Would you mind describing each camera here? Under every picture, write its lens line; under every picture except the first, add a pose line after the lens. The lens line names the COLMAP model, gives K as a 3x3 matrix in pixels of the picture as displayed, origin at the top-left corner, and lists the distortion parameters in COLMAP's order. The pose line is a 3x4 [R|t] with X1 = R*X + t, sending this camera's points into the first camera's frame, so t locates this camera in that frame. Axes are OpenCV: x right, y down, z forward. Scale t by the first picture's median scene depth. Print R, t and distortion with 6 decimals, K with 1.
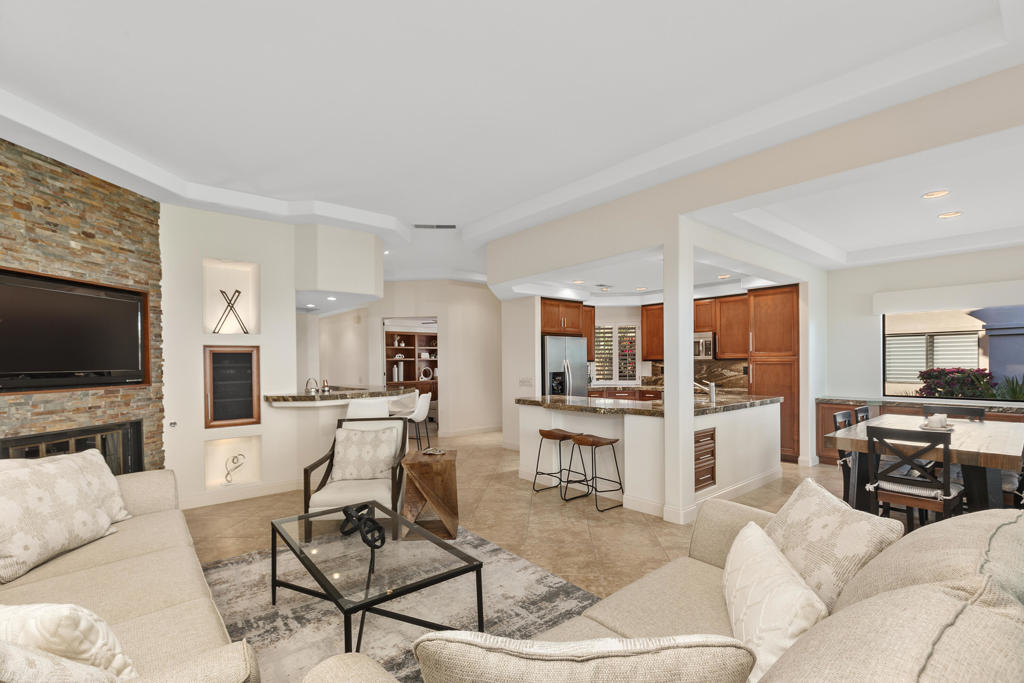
lens RADIAL K [[463.3, 0, 513.2], [0, 463.3, 362.2], [0, 0, 1]] dist [0.000210, -0.000785]
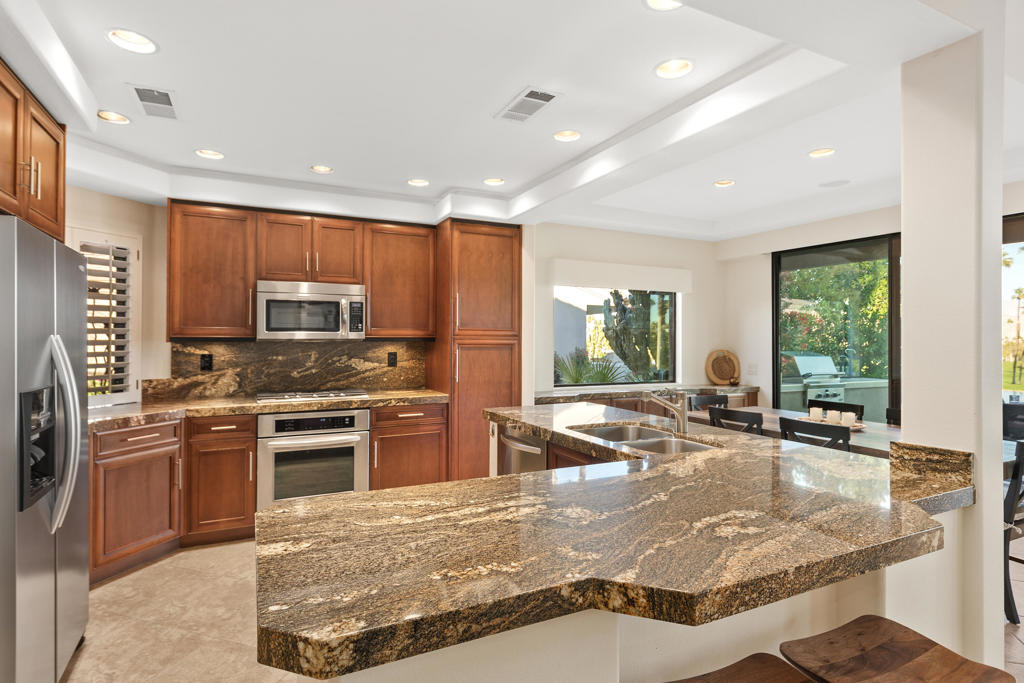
lens RADIAL K [[537.8, 0, 521.0], [0, 537.8, 338.4], [0, 0, 1]] dist [0.000962, -0.001244]
pose [[0.229057, 0.009937, 0.973362, -0.175986], [-0.008506, 0.999930, -0.008206, -0.006356], [-0.973376, -0.006399, 0.229126, 1.194511]]
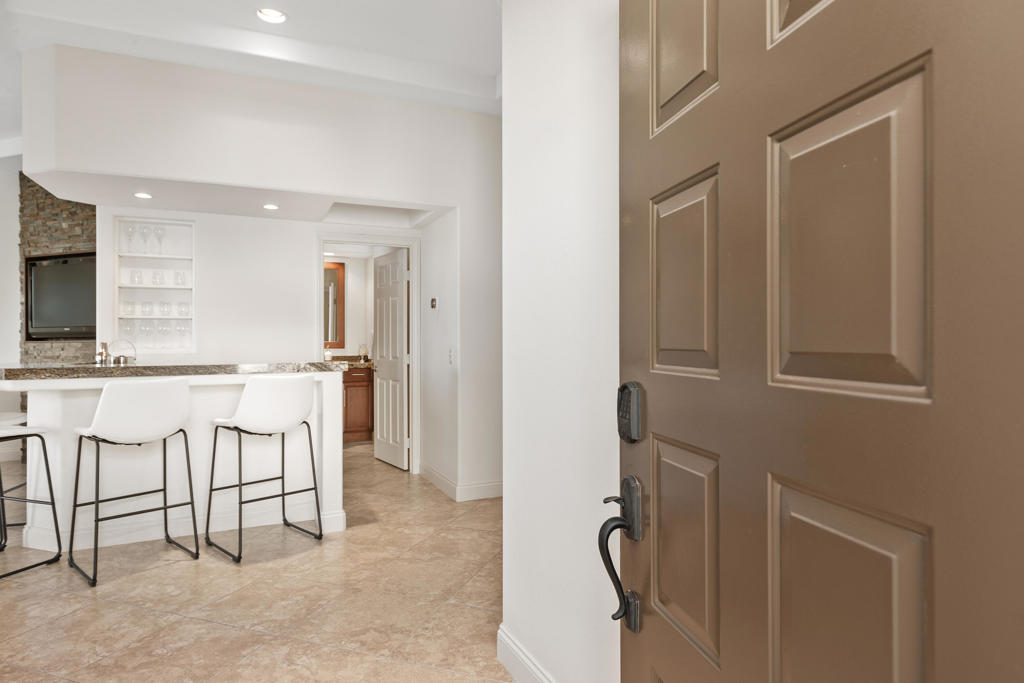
lens RADIAL K [[589.6, 0, 521.7], [0, 589.6, 336.1], [0, 0, 1]] dist [0.002721, -0.001115]
pose [[-0.270599, 0.009760, -0.962643, 0.214758], [0.008431, 0.999934, 0.007769, 0.036426], [0.962655, -0.006013, -0.270664, 2.209522]]
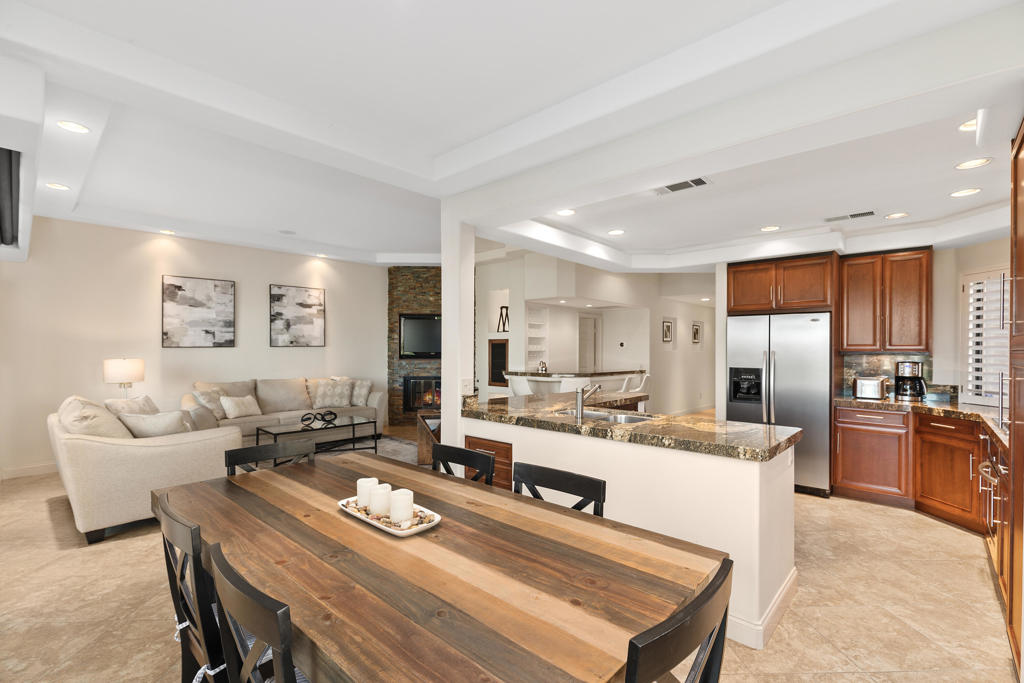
lens RADIAL K [[463.3, 0, 509.0], [0, 463.3, 346.6], [0, 0, 1]] dist [0.000210, -0.000785]
pose [[0.107347, 0.008112, -0.994189, 1.232911], [-0.006199, 0.999953, 0.007490, -0.024499], [0.994202, 0.005359, 0.107392, 0.964876]]
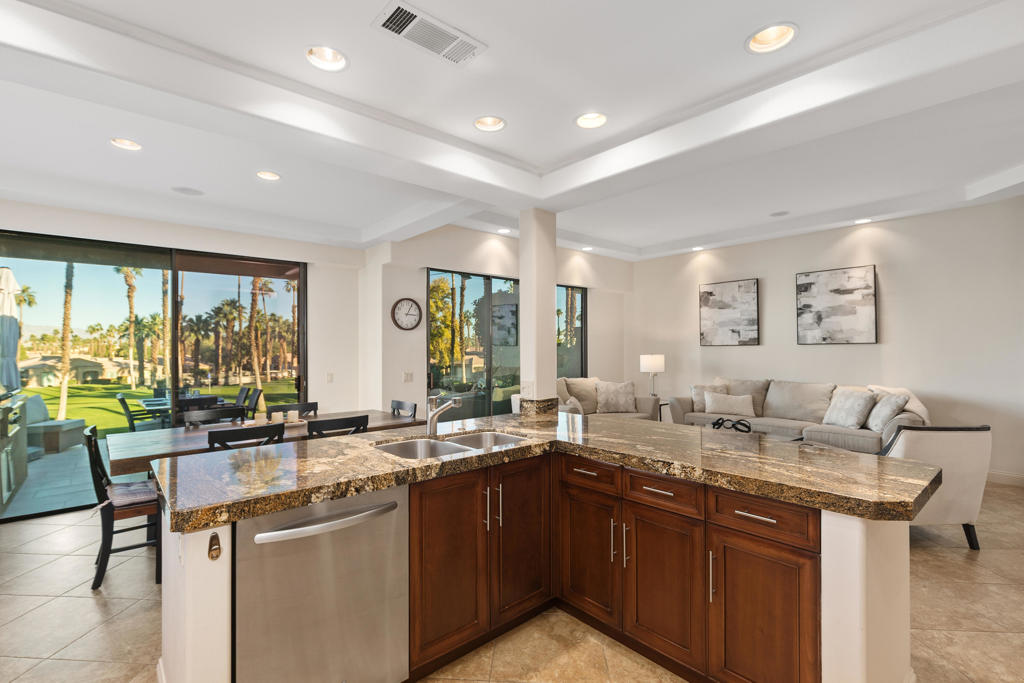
lens RADIAL K [[463.3, 0, 506.3], [0, 463.3, 343.3], [0, 0, 1]] dist [0.000210, -0.000785]
pose [[-0.999890, 0.014803, -0.000245, 0.399223], [0.014804, 0.999876, -0.005381, -0.015825], [0.000165, -0.005384, -0.999985, 1.760598]]
